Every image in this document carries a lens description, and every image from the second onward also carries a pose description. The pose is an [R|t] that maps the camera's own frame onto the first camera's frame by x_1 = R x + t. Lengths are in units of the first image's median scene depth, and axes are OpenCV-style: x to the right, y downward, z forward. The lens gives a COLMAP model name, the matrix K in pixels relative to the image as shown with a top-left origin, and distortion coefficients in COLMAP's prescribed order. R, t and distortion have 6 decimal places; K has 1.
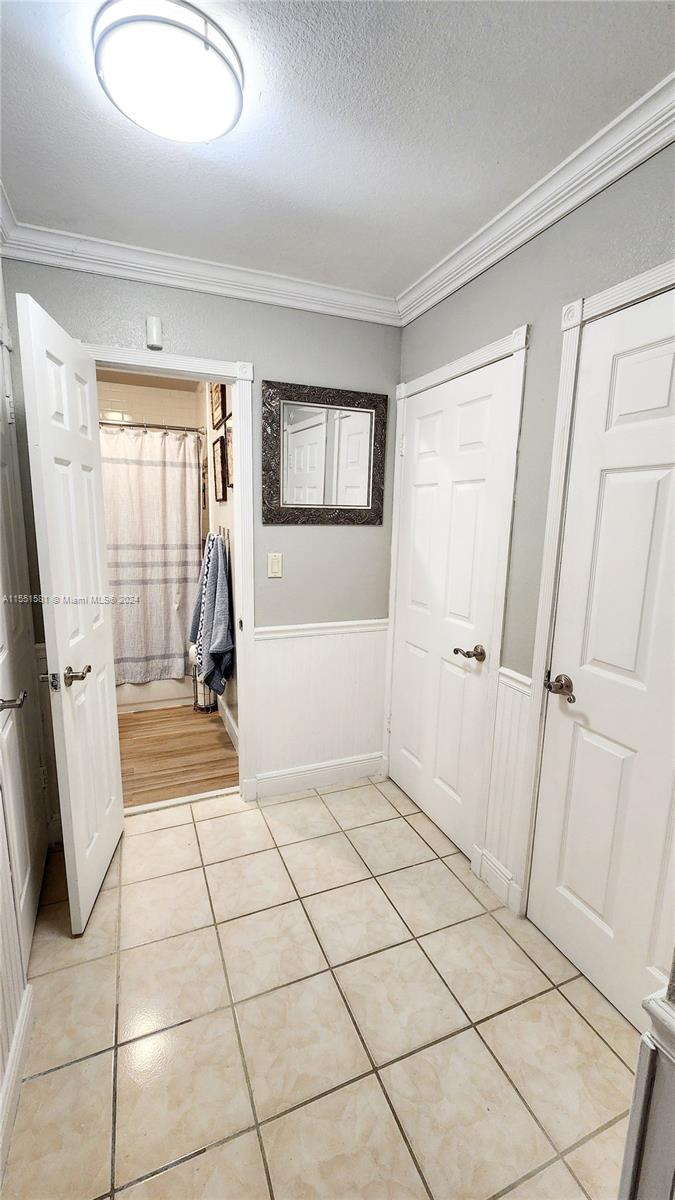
lens RADIAL K [[490.2, 0, 339.9], [0, 490.2, 598.2], [0, 0, 1]] dist [0.003132, -0.000230]
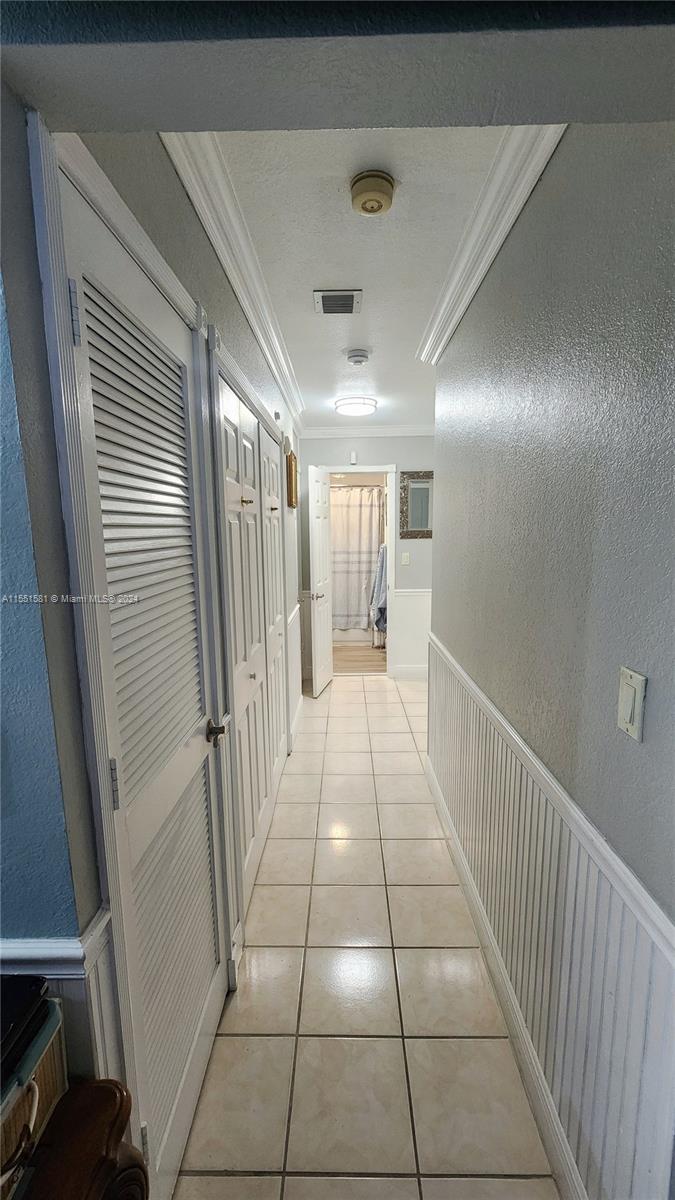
lens RADIAL K [[490.2, 0, 337.9], [0, 490.2, 604.9], [0, 0, 1]] dist [0.003132, -0.000230]
pose [[0.913919, 0.035385, -0.404351, 0.293979], [-0.041145, 0.999138, -0.005560, 0.097924], [0.403805, 0.021719, 0.914587, -0.646729]]
